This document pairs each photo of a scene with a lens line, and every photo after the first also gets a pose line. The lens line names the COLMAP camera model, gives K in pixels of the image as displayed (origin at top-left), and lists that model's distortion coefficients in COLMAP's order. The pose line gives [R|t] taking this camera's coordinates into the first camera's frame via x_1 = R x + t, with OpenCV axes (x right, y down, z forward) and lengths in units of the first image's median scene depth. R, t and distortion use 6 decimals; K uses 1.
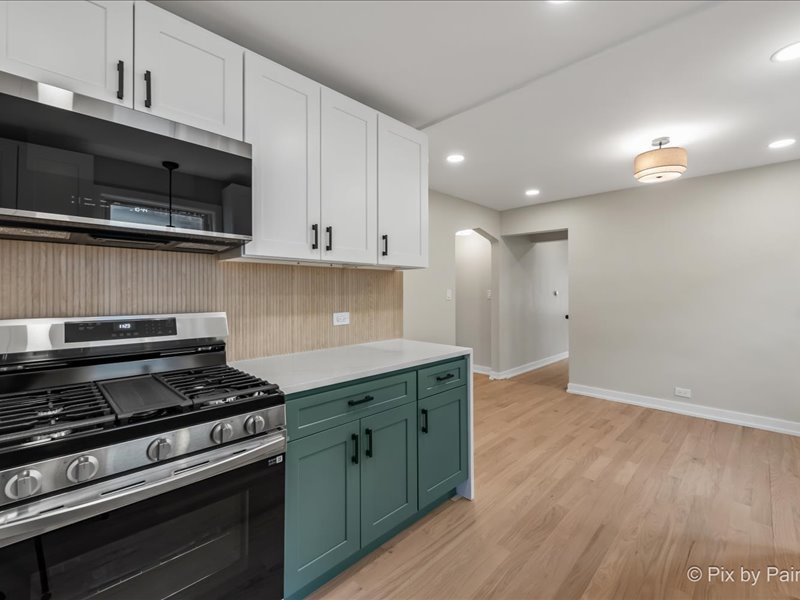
lens RADIAL K [[359.9, 0, 401.5], [0, 359.9, 293.5], [0, 0, 1]] dist [0.004336, 0.000104]
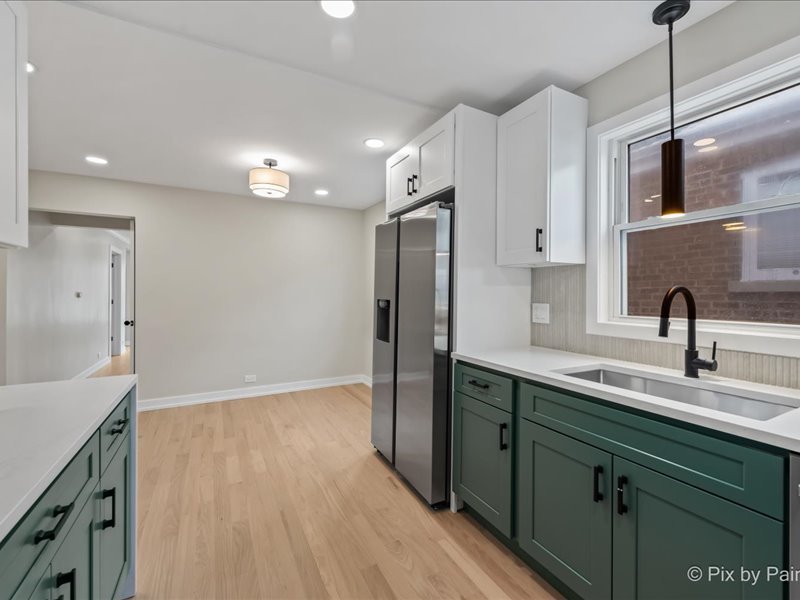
lens RADIAL K [[359.9, 0, 404.7], [0, 359.9, 295.1], [0, 0, 1]] dist [0.004336, 0.000104]
pose [[0.297897, -0.012017, 0.954522, -0.267551], [0.007447, 0.999920, 0.010265, -0.005414], [-0.954569, 0.004050, 0.297963, 0.256137]]
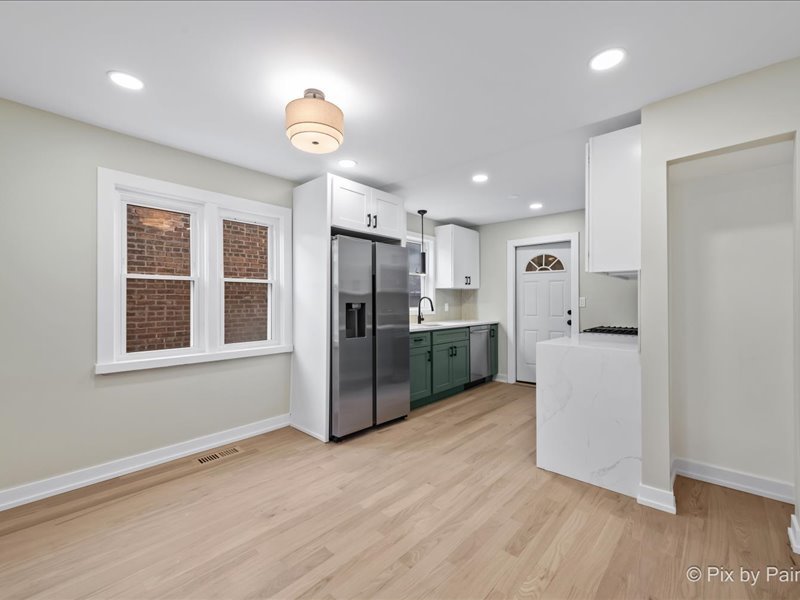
lens RADIAL K [[359.9, 0, 402.4], [0, 359.9, 300.0], [0, 0, 1]] dist [0.004336, 0.000104]
pose [[-0.998495, -0.003358, -0.054742, 0.627958], [-0.003636, 0.999981, 0.004993, 0.000581], [0.054724, 0.005185, -0.998488, 1.907744]]
